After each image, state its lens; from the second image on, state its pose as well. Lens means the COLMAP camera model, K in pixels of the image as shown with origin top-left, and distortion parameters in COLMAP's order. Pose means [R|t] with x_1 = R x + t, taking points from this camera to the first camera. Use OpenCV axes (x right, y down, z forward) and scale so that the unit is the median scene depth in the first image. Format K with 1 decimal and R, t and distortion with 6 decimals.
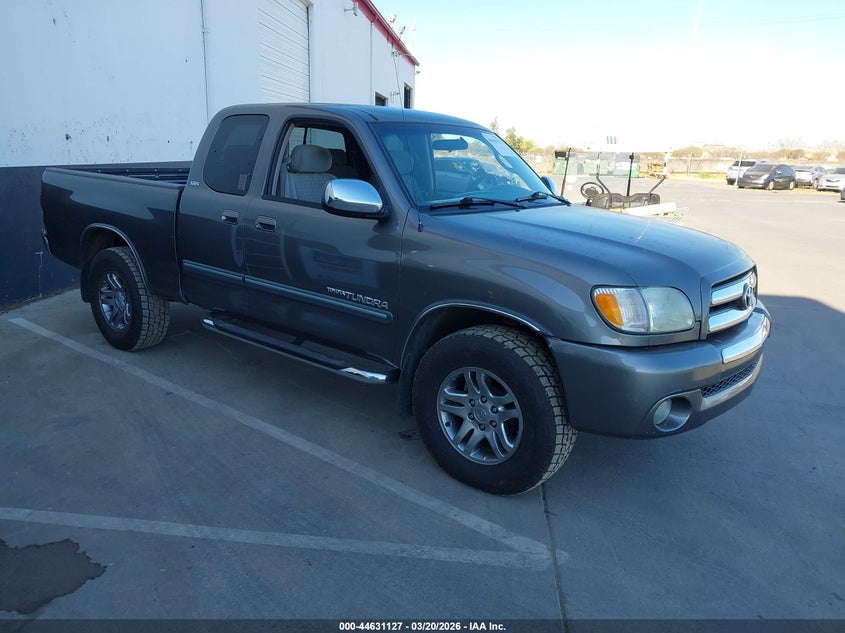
lens RADIAL K [[633.7, 0, 422.5], [0, 633.7, 316.5], [0, 0, 1]] dist [0.026698, 0.001103]
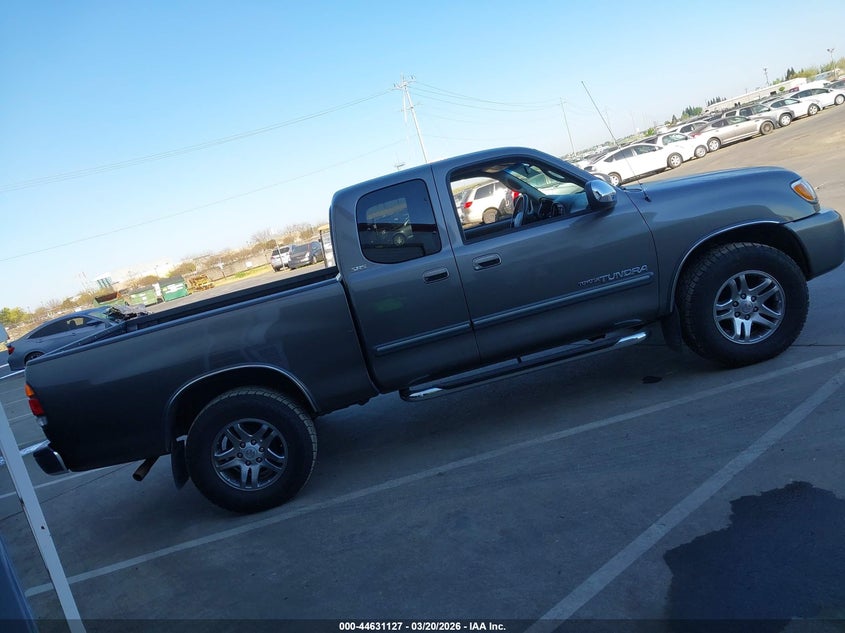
lens RADIAL K [[633.7, 0, 422.5], [0, 633.7, 316.5], [0, 0, 1]] dist [0.026698, 0.001103]
pose [[0.705359, -0.342968, 0.620356, -0.997376], [0.448447, 0.893670, -0.015823, -0.093912], [-0.548966, 0.289357, 0.784161, 0.245993]]
